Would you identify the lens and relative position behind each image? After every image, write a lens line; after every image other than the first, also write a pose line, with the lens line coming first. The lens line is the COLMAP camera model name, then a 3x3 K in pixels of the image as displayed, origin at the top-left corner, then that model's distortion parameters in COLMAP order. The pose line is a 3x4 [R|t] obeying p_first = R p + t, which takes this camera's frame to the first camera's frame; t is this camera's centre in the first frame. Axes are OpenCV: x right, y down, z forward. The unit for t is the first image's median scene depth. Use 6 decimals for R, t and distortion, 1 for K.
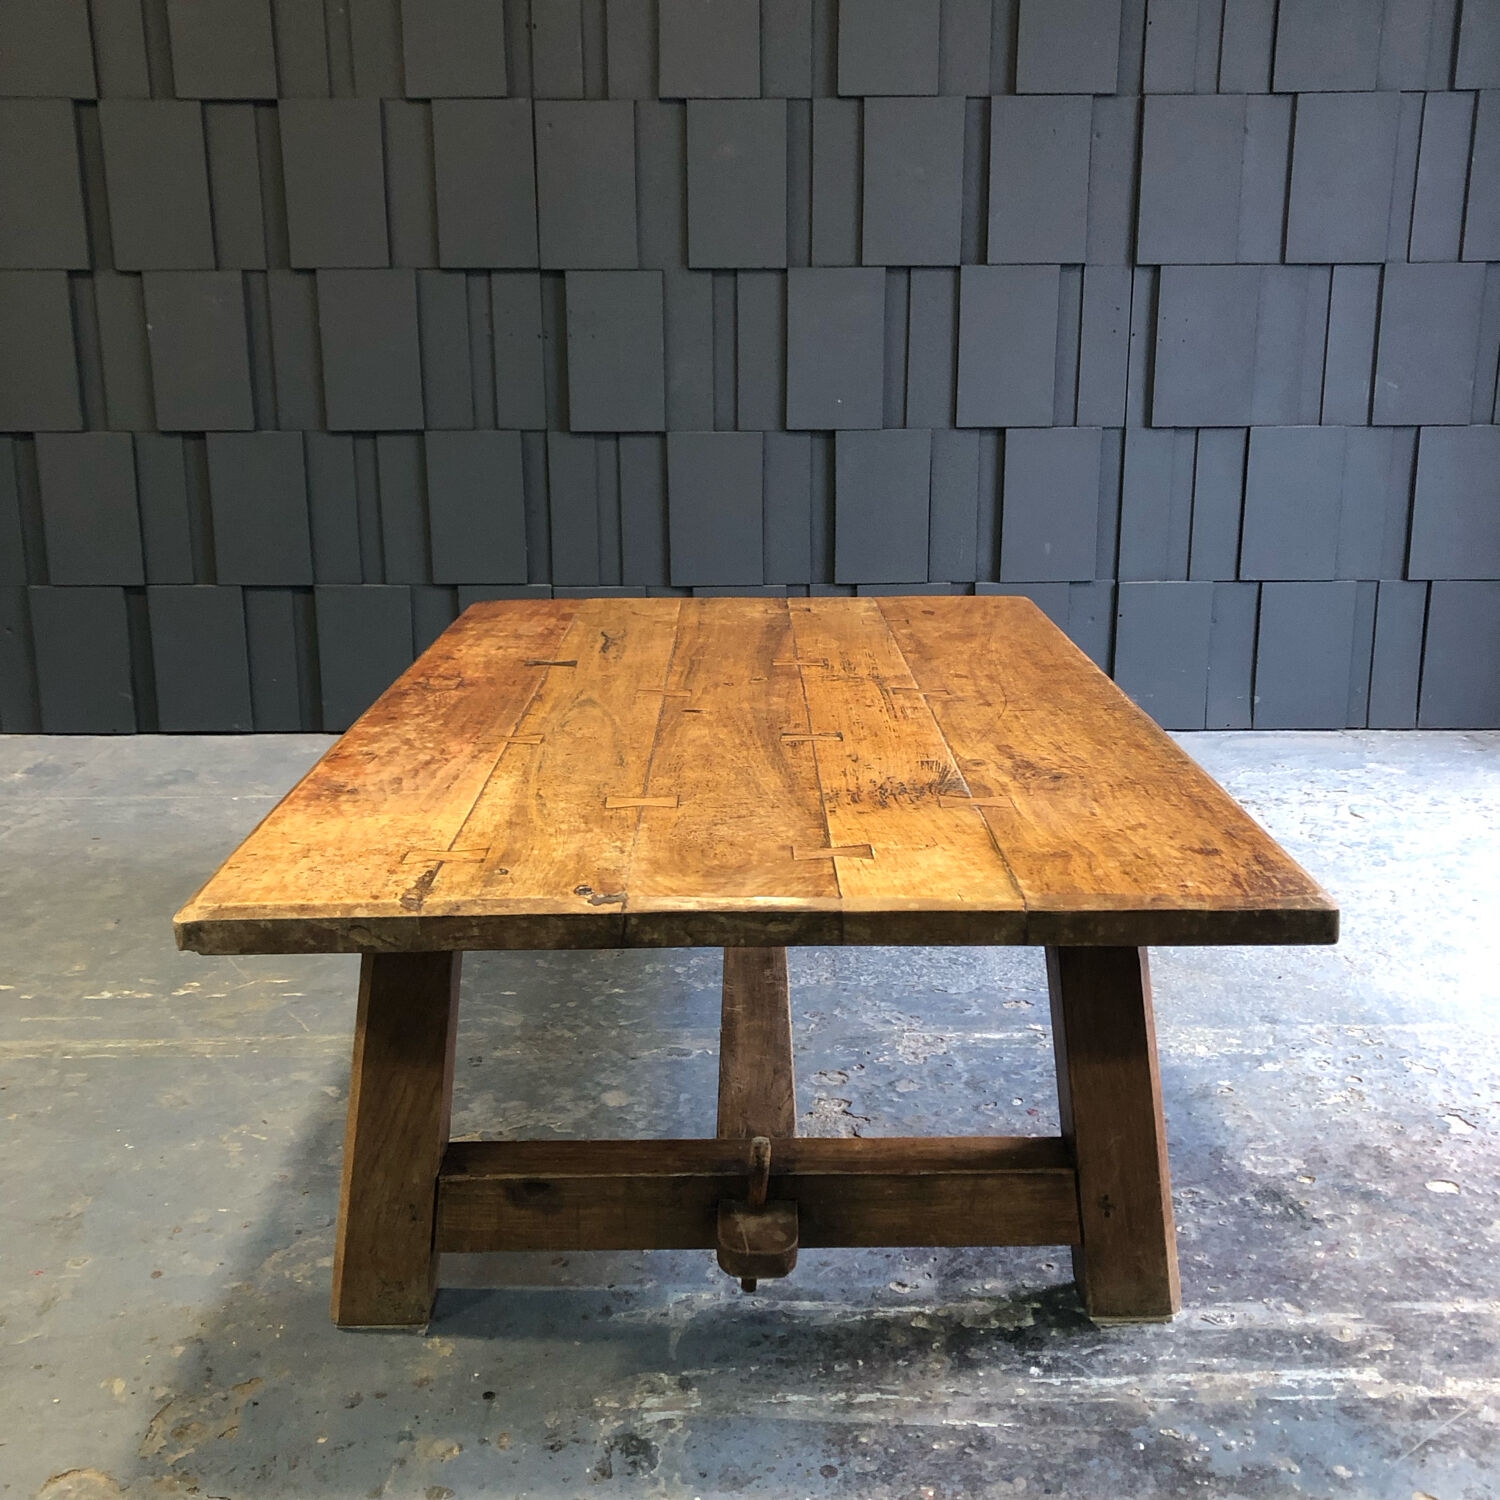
lens RADIAL K [[1654.4, 0, 752.7], [0, 1654.4, 738.0], [0, 0, 1]] dist [0.015710, 0.000000]
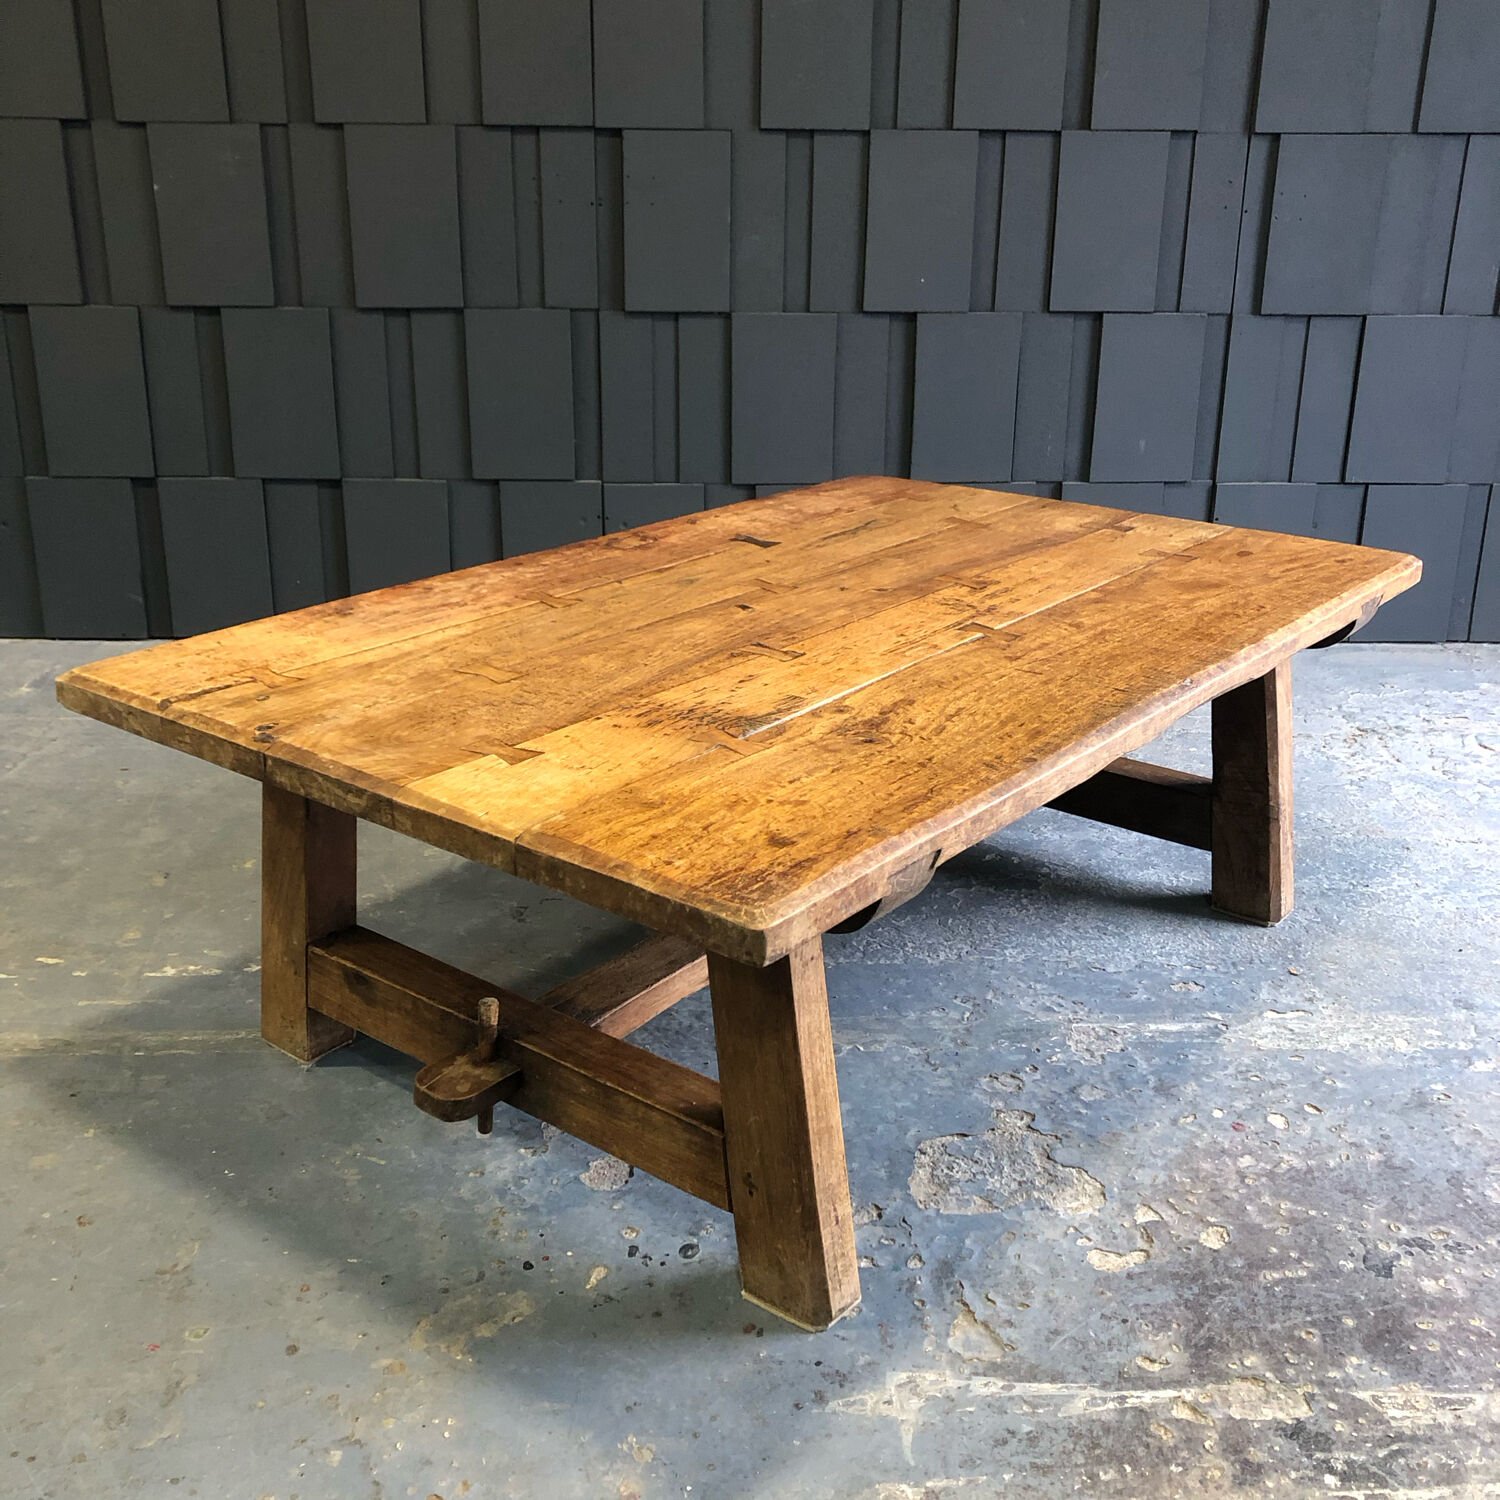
lens RADIAL K [[1654.4, 0, 751.5], [0, 1654.4, 736.6], [0, 0, 1]] dist [0.015710, 0.000000]
pose [[0.999515, 0.004507, 0.030812, -0.129348], [-0.007259, 0.995933, 0.089804, -0.066565], [-0.030282, -0.089984, 0.995483, 0.139116]]
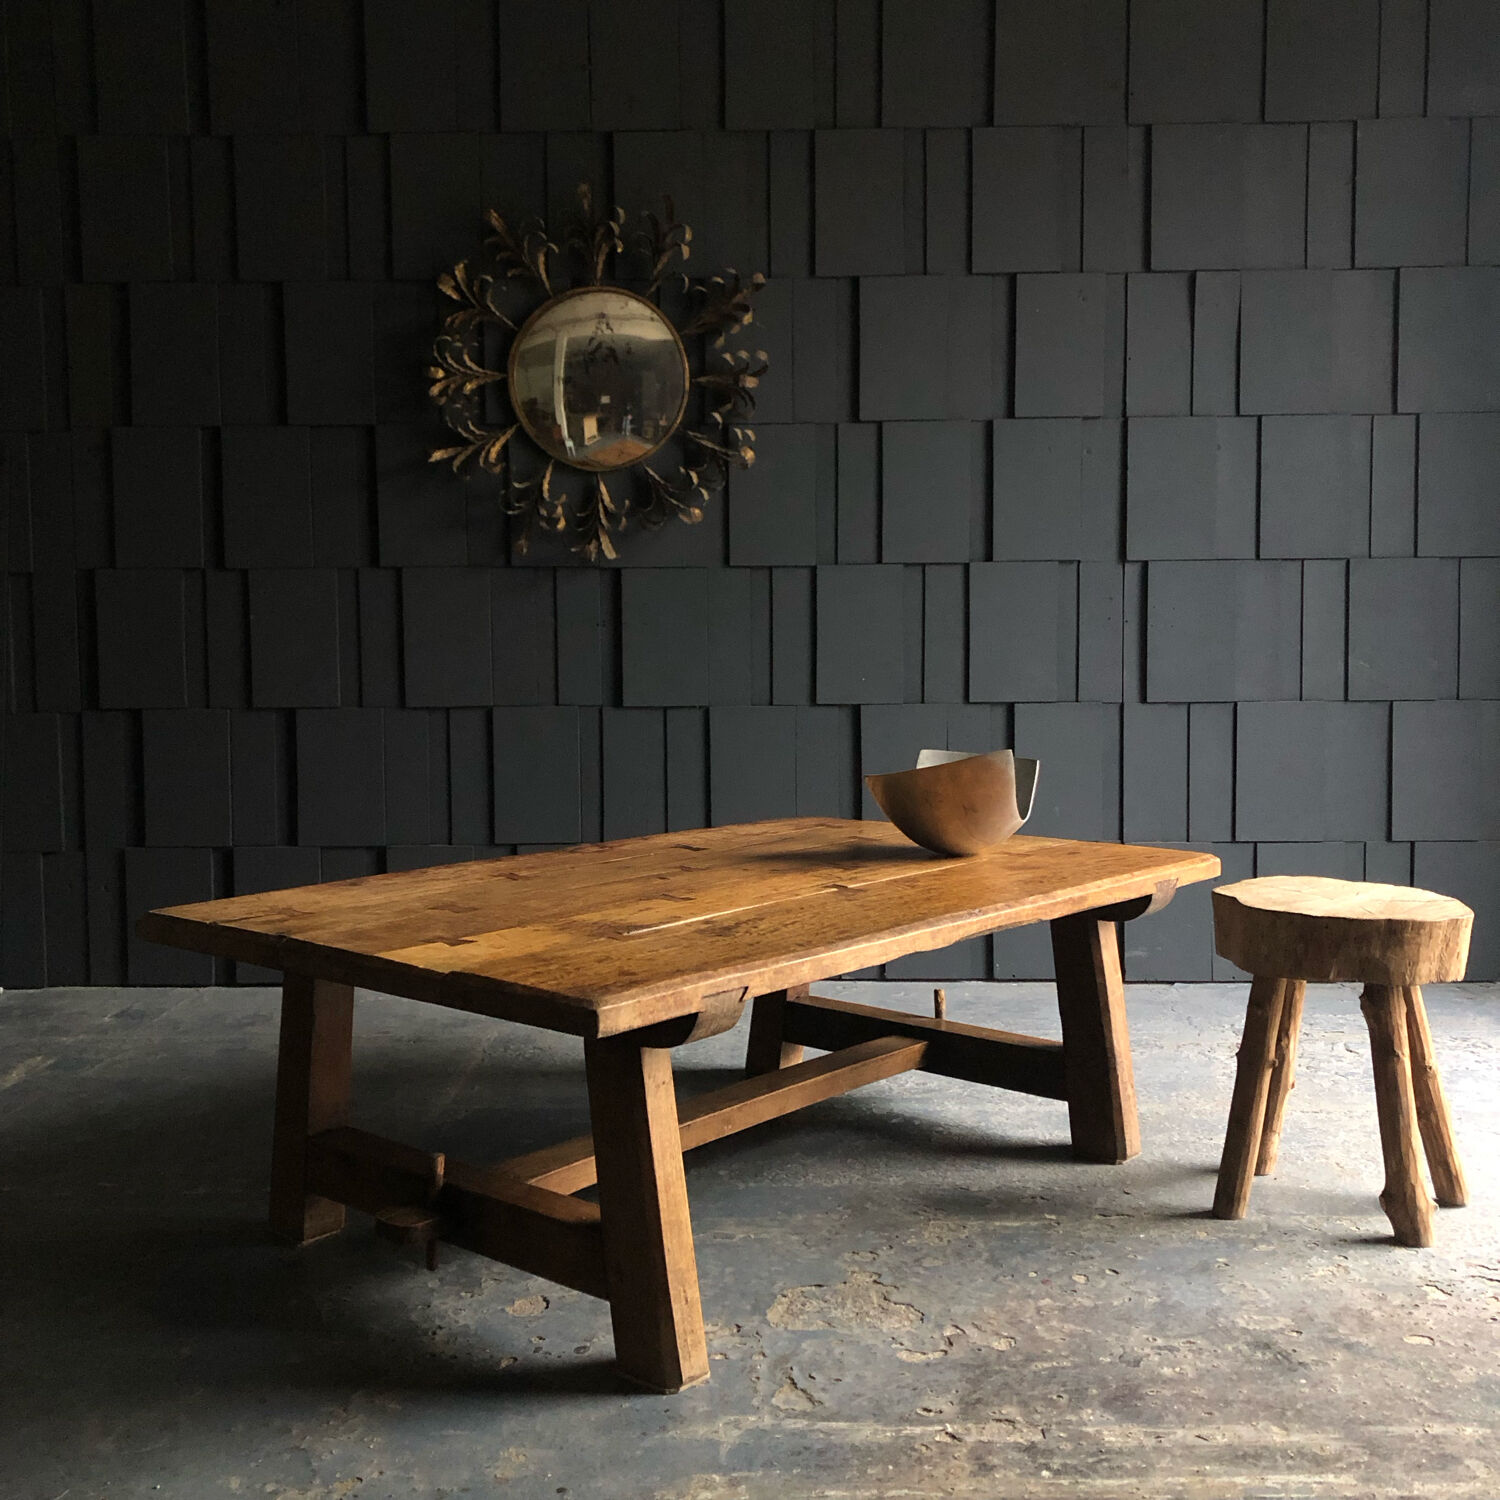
lens RADIAL K [[1654.4, 0, 754.4], [0, 1654.4, 734.2], [0, 0, 1]] dist [0.015710, 0.000000]
pose [[0.999861, -0.002184, -0.016508, -0.005979], [-0.000993, 0.981768, -0.190080, 0.082459], [0.016622, 0.190070, 0.981630, -0.160377]]
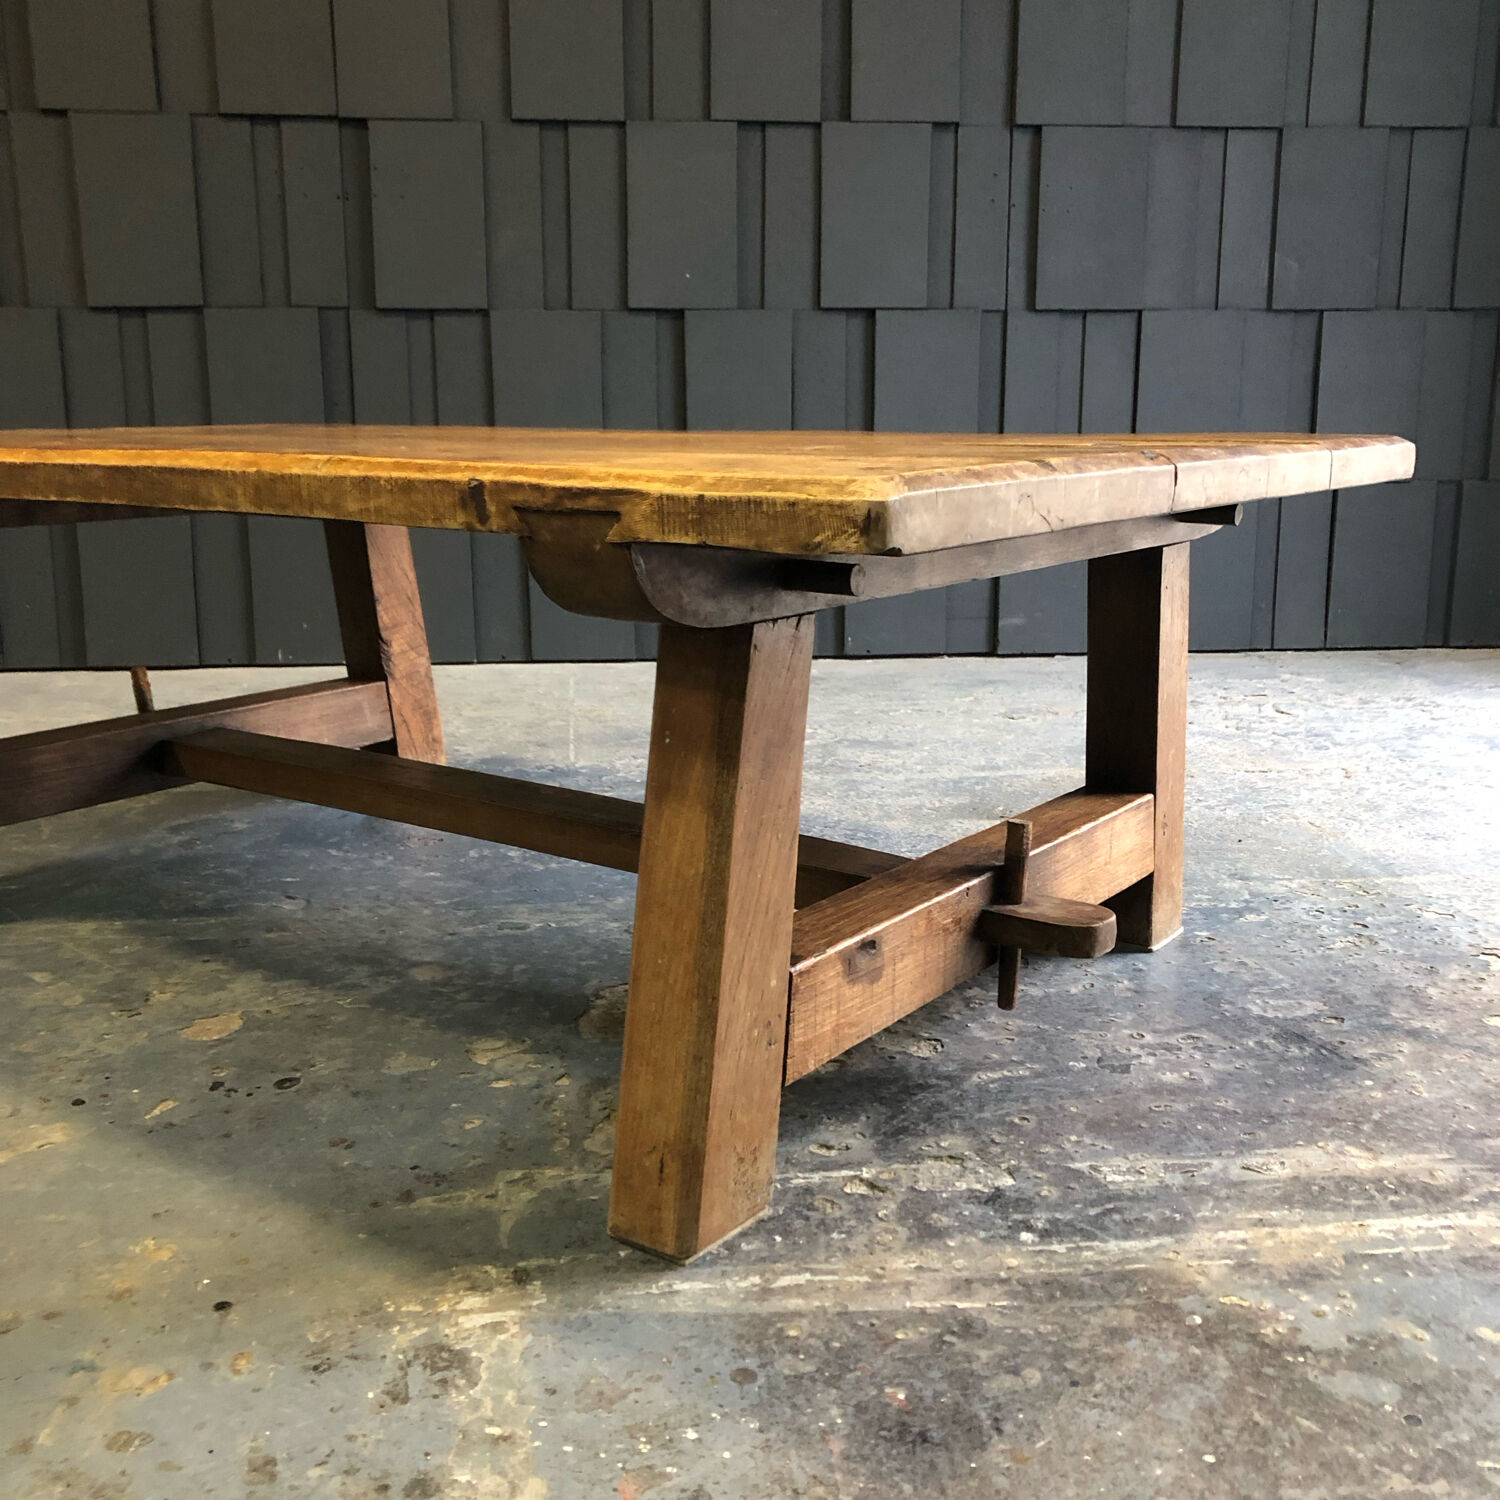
lens RADIAL K [[1654.4, 0, 747.0], [0, 1654.4, 762.7], [0, 0, 1]] dist [0.015710, 0.000000]
pose [[0.995360, -0.018047, 0.094511, -0.007690], [0.021376, 0.999182, -0.034326, 0.161994], [-0.093814, 0.036187, 0.994932, 0.246591]]
